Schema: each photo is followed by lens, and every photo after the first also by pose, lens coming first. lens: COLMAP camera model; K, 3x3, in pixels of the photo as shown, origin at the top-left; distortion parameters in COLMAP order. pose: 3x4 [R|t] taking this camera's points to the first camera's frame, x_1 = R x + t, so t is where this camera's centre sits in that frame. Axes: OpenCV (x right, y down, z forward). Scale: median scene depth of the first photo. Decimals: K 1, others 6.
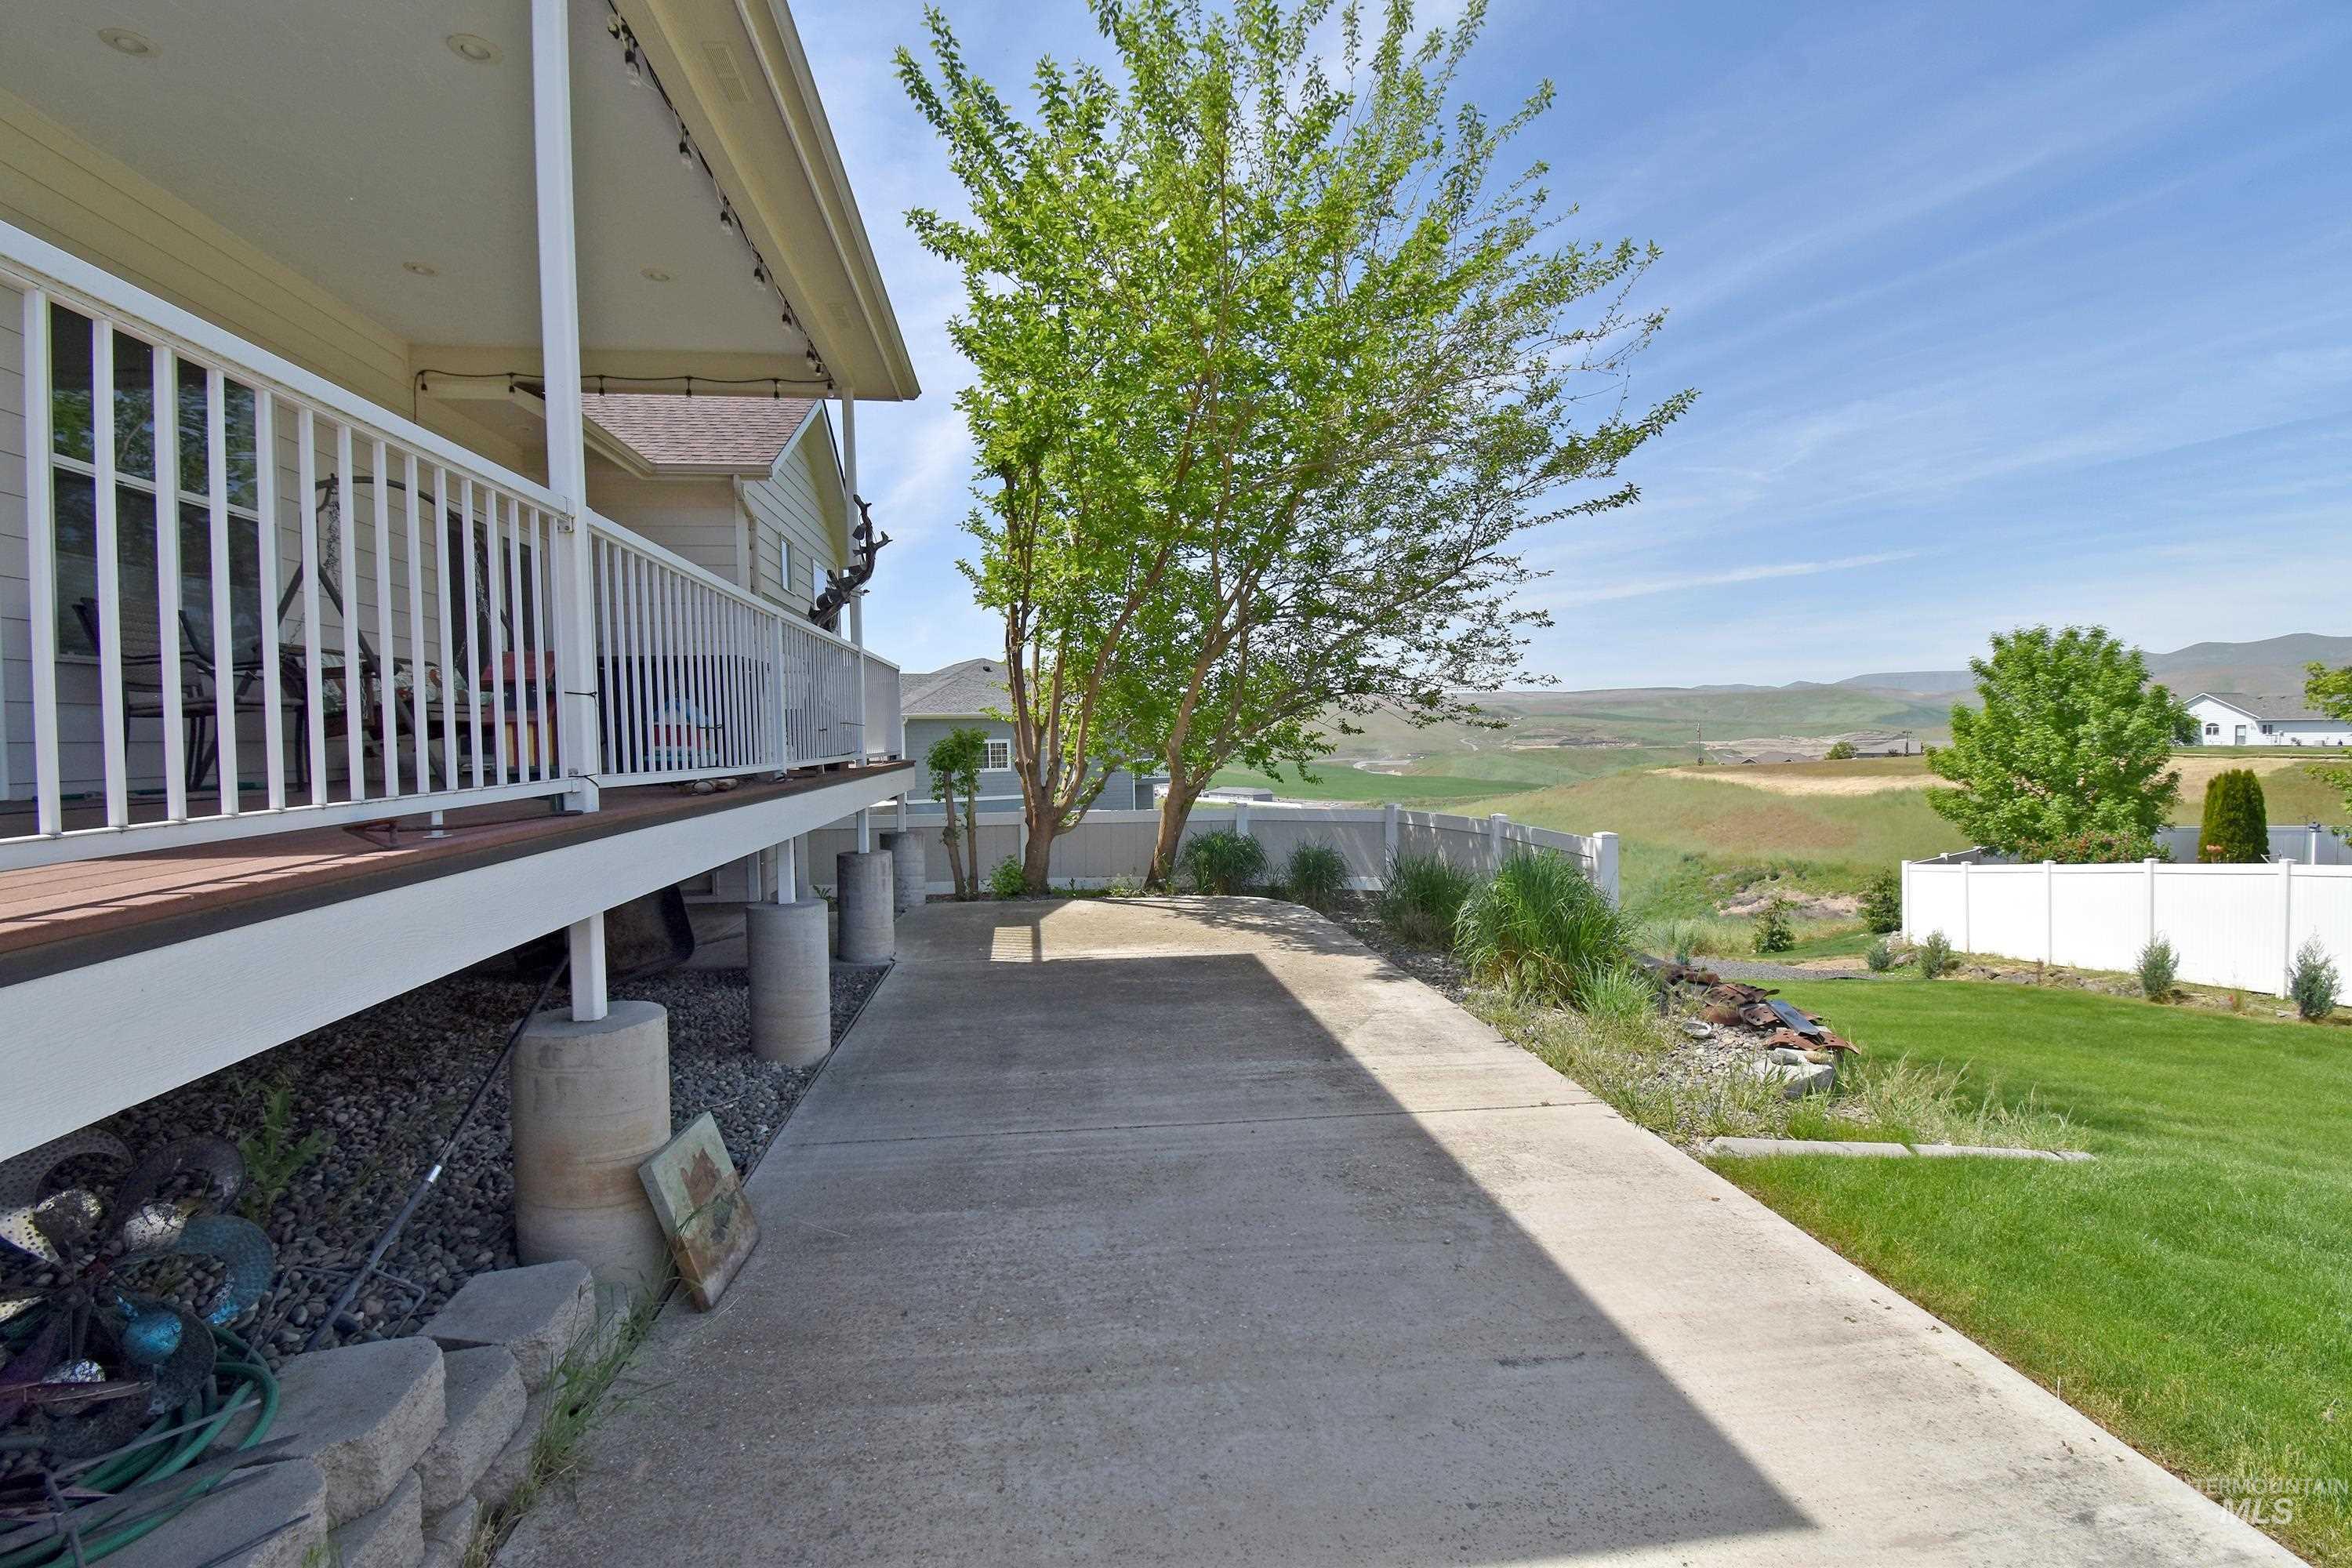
lens RADIAL K [[1012.4, 0, 1146.5], [0, 1012.4, 776.9], [0, 0, 1]] dist [0.010341, -0.021286]
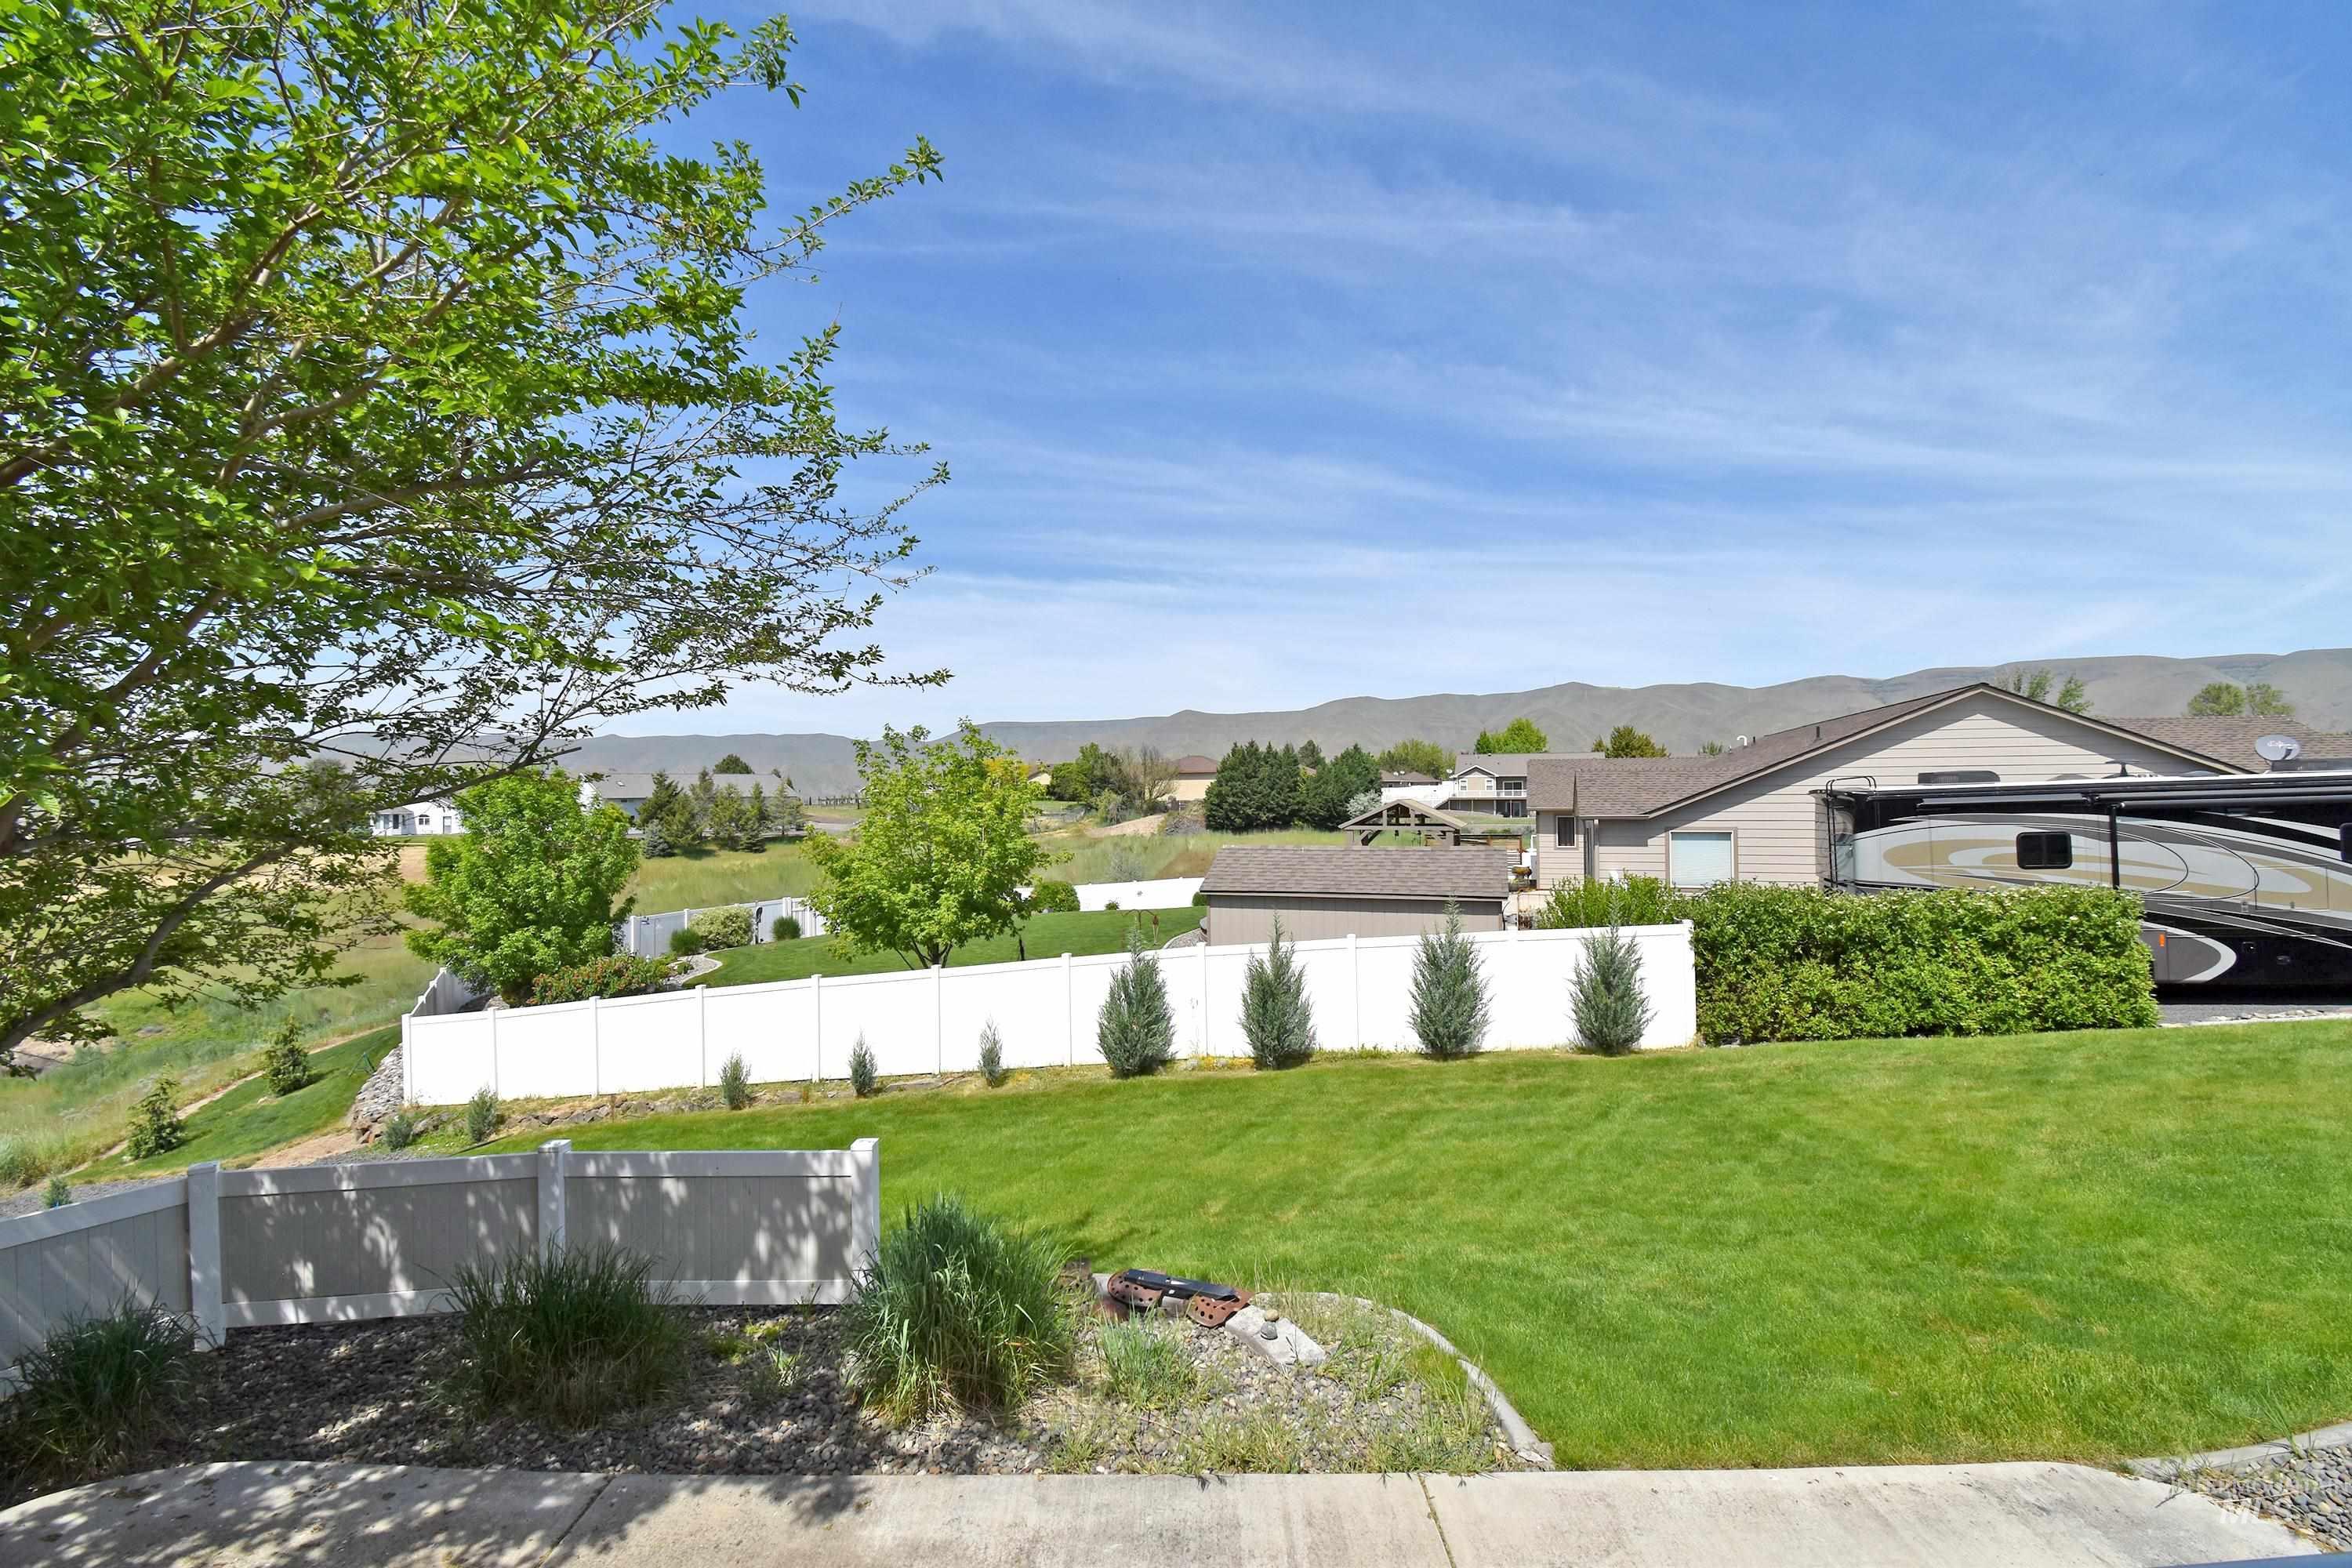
lens RADIAL K [[1027.6, 0, 1176.0], [0, 1027.6, 784.0], [0, 0, 1]] dist [0.012330, -0.021646]
pose [[0.104932, 0.023621, 0.994199, -0.117033], [0.055236, 0.998036, -0.029542, -0.066858], [-0.992944, 0.058016, 0.103421, 0.231268]]
